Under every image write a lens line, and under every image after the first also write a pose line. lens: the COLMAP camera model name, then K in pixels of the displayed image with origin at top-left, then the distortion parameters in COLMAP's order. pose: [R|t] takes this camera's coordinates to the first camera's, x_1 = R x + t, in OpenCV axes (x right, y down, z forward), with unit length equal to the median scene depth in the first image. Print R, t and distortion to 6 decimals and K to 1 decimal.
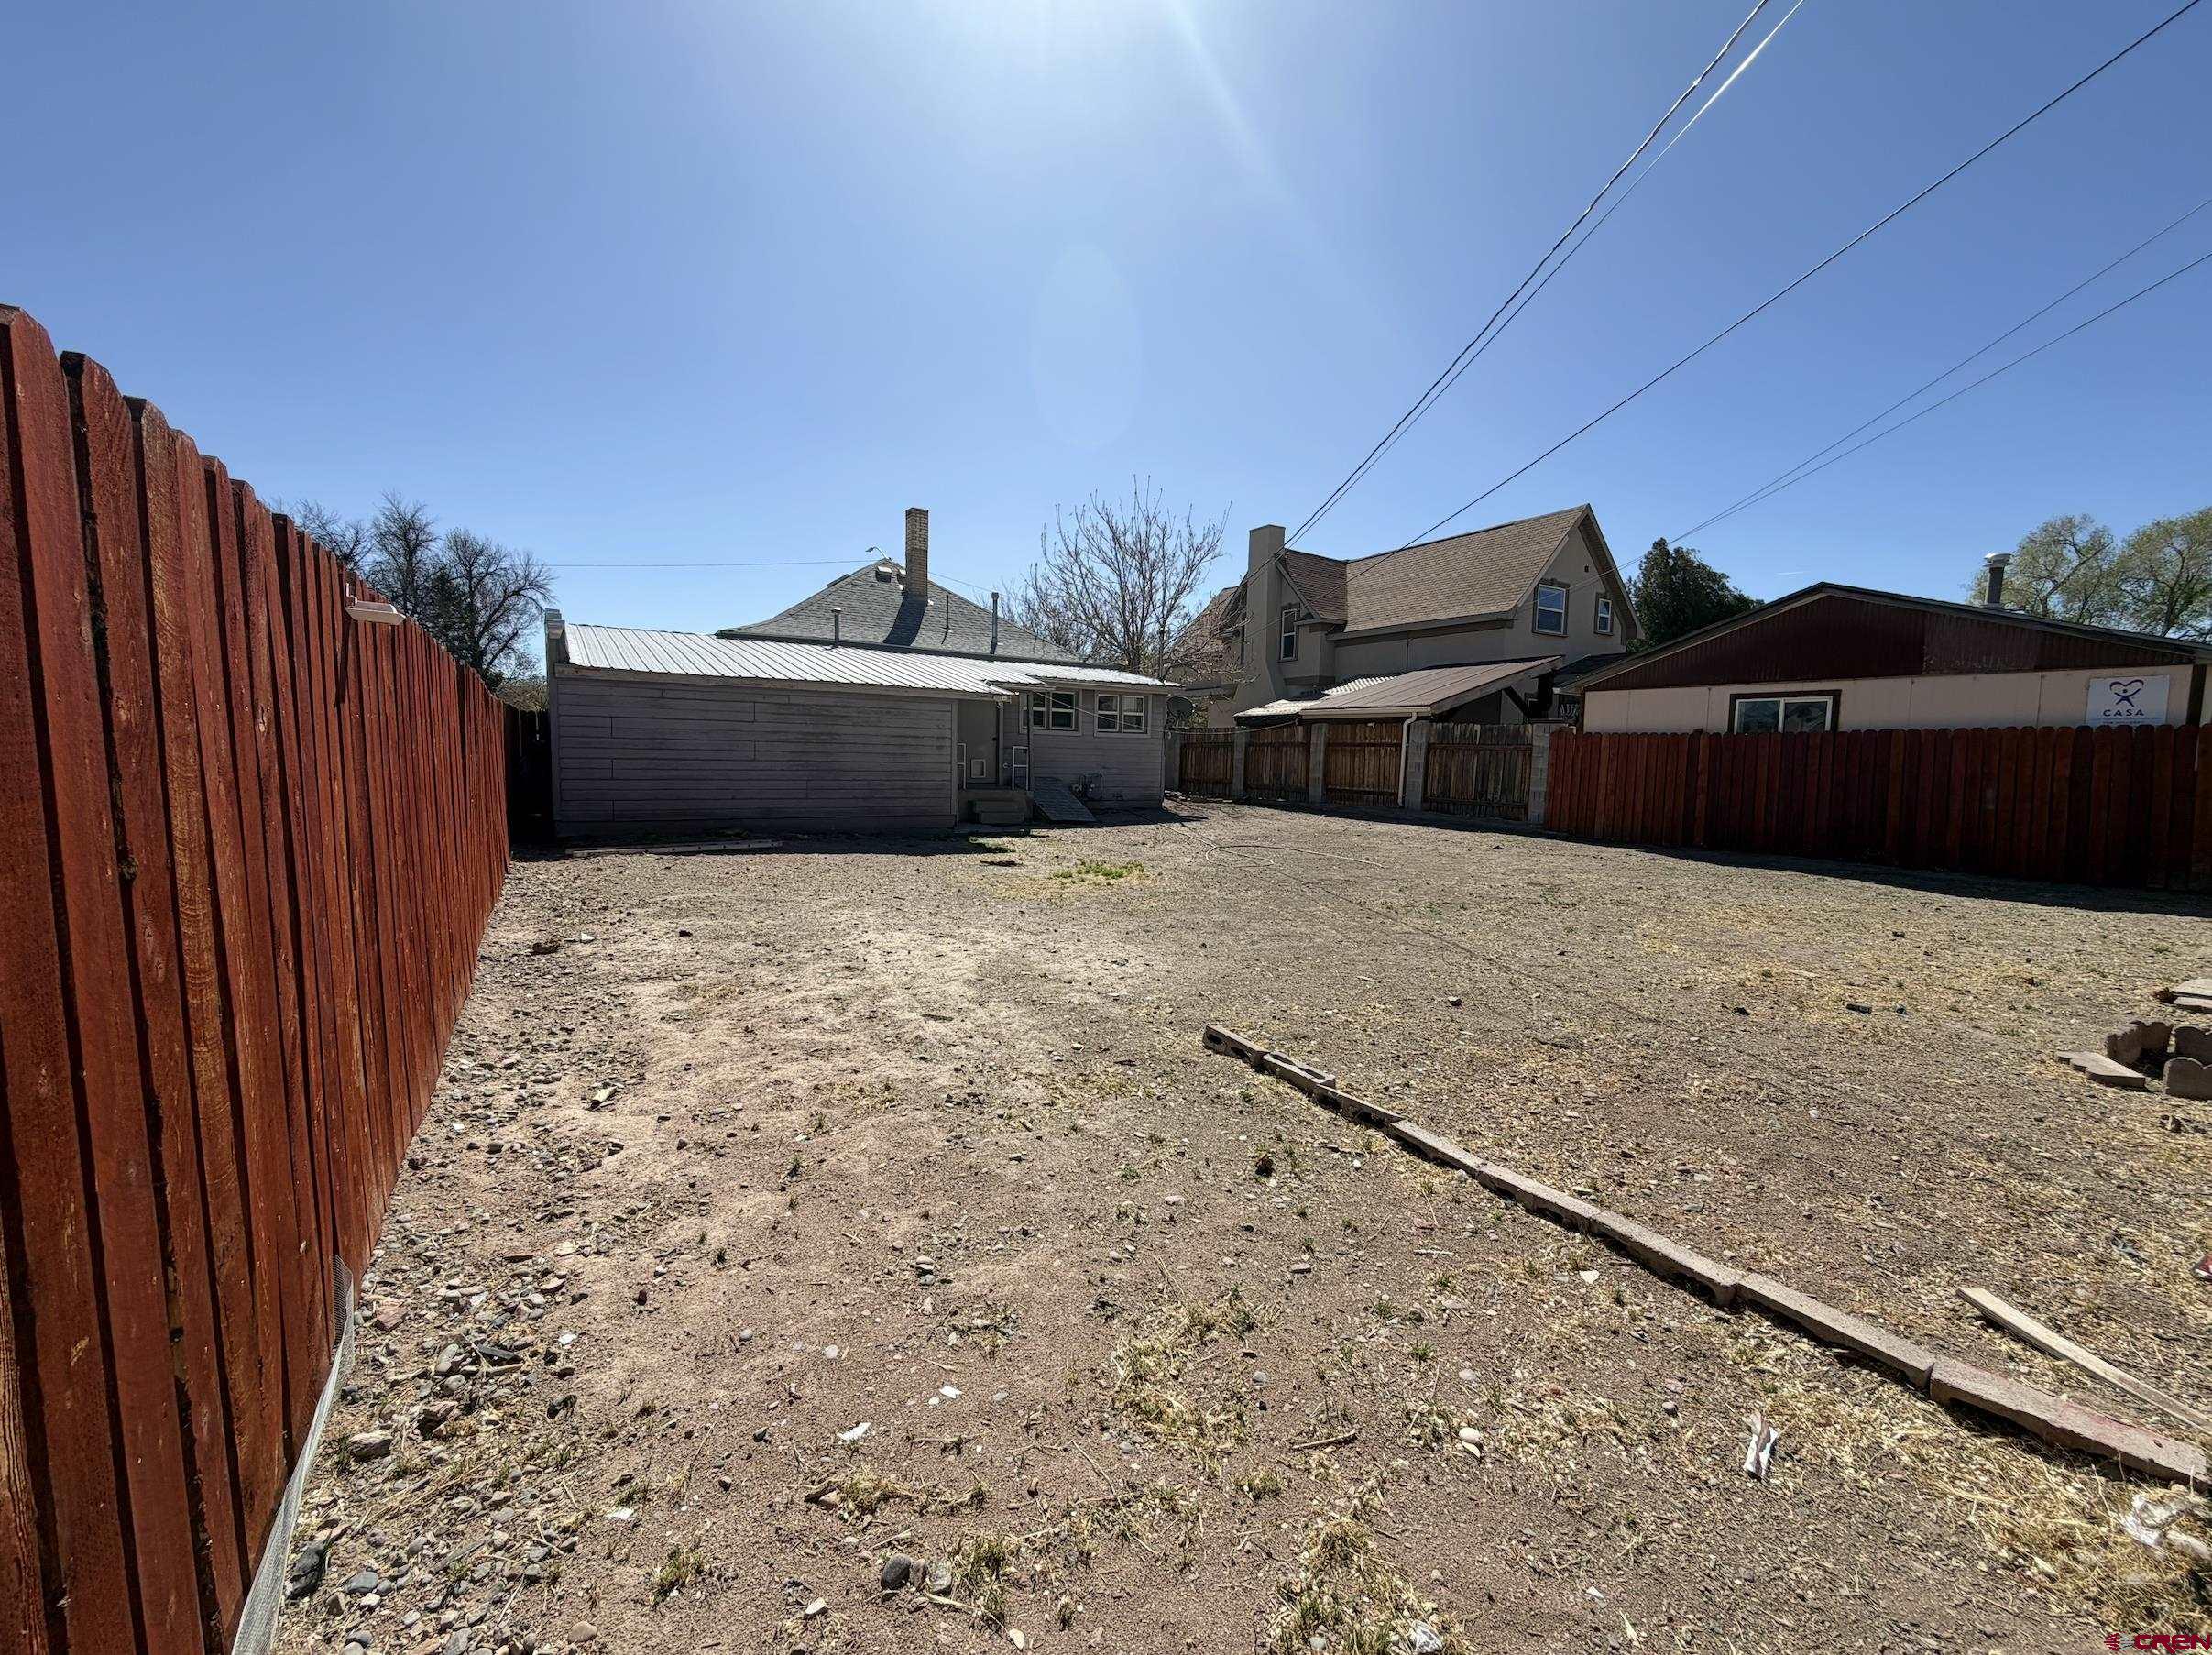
lens RADIAL K [[906.4, 0, 1101.8], [0, 906.4, 859.1], [0, 0, 1]] dist [0.000554, 0.000051]
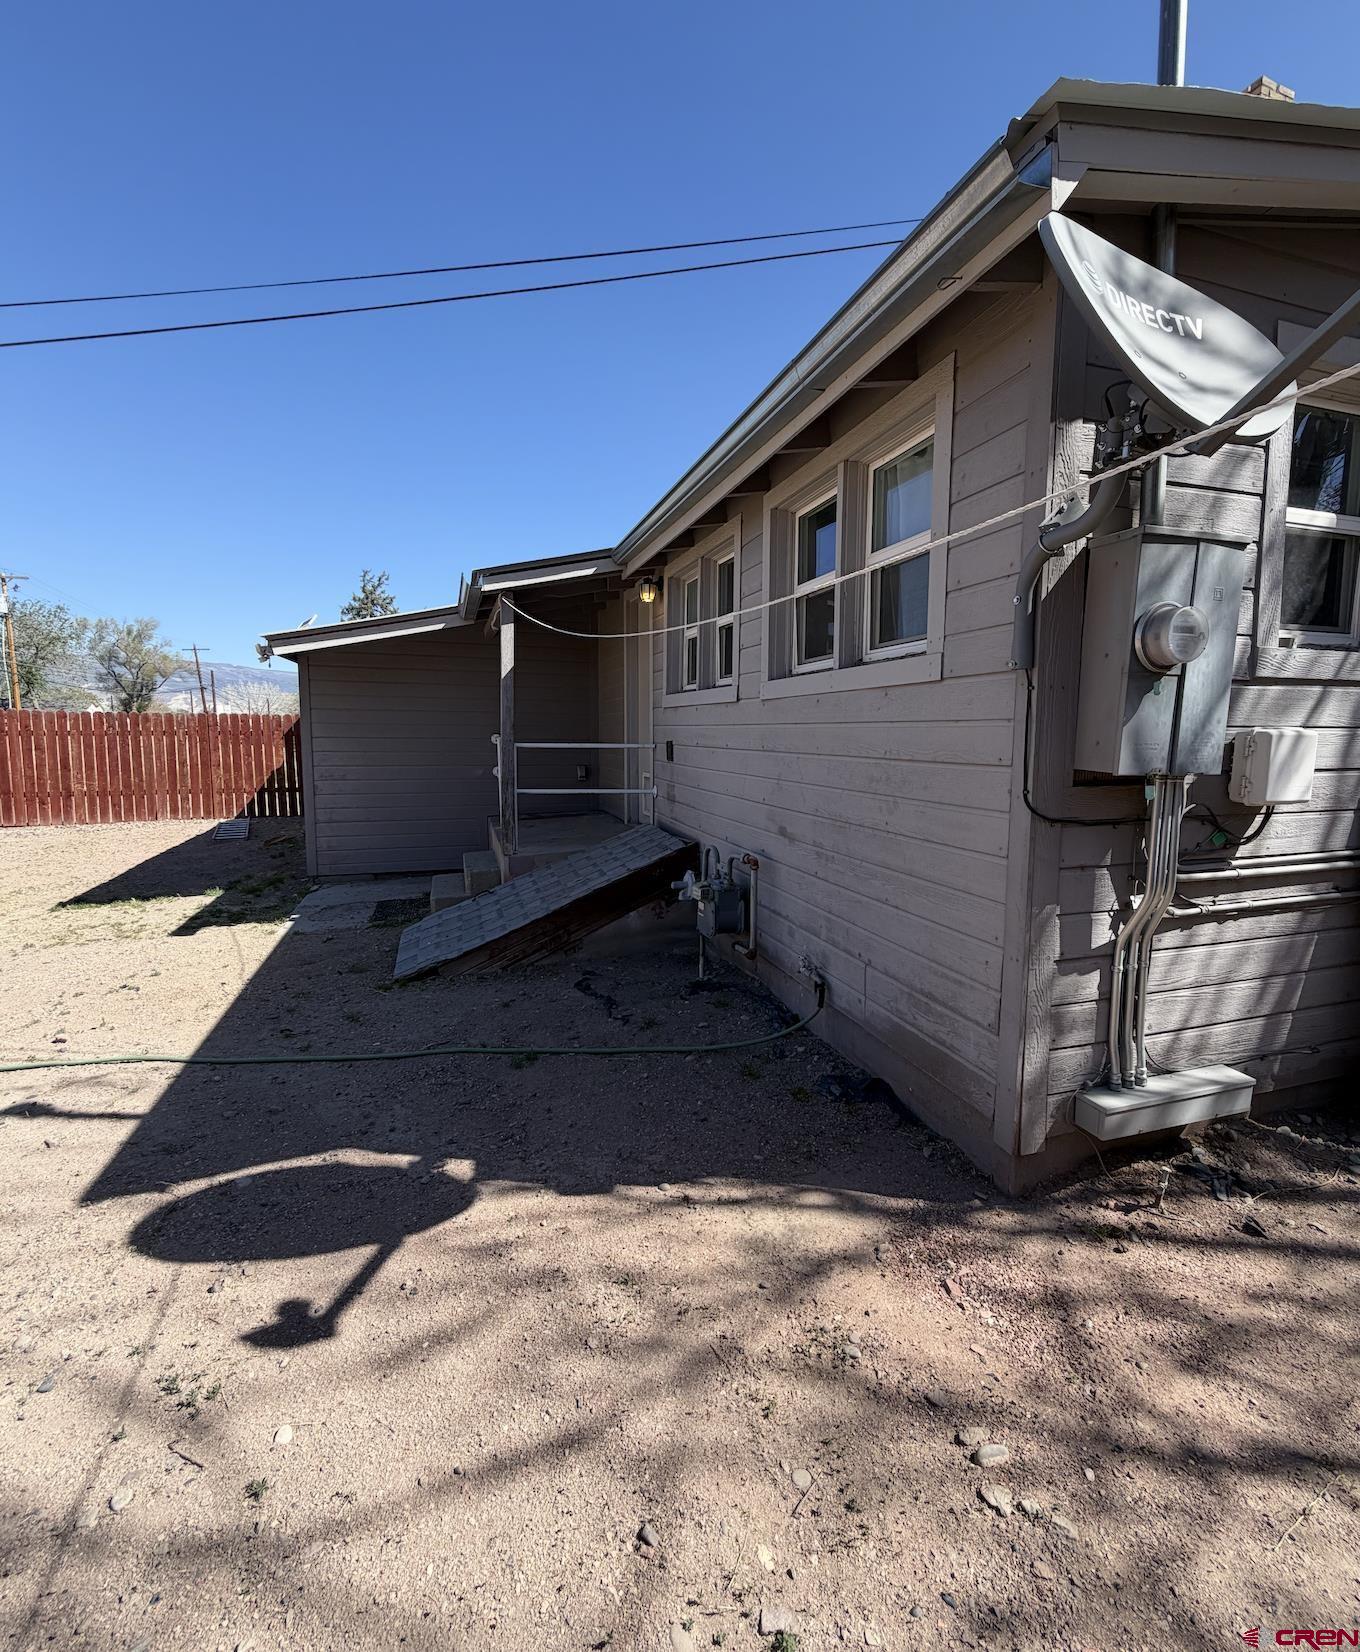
lens RADIAL K [[726.2, 0, 682.0], [0, 726.2, 820.6], [0, 0, 1]] dist [-0.003338, 0.004554]
pose [[-0.221542, 0.090961, -0.970899, 0.183391], [-0.122626, 0.985138, 0.120276, -0.121844], [0.967410, 0.145703, -0.207095, 1.004599]]
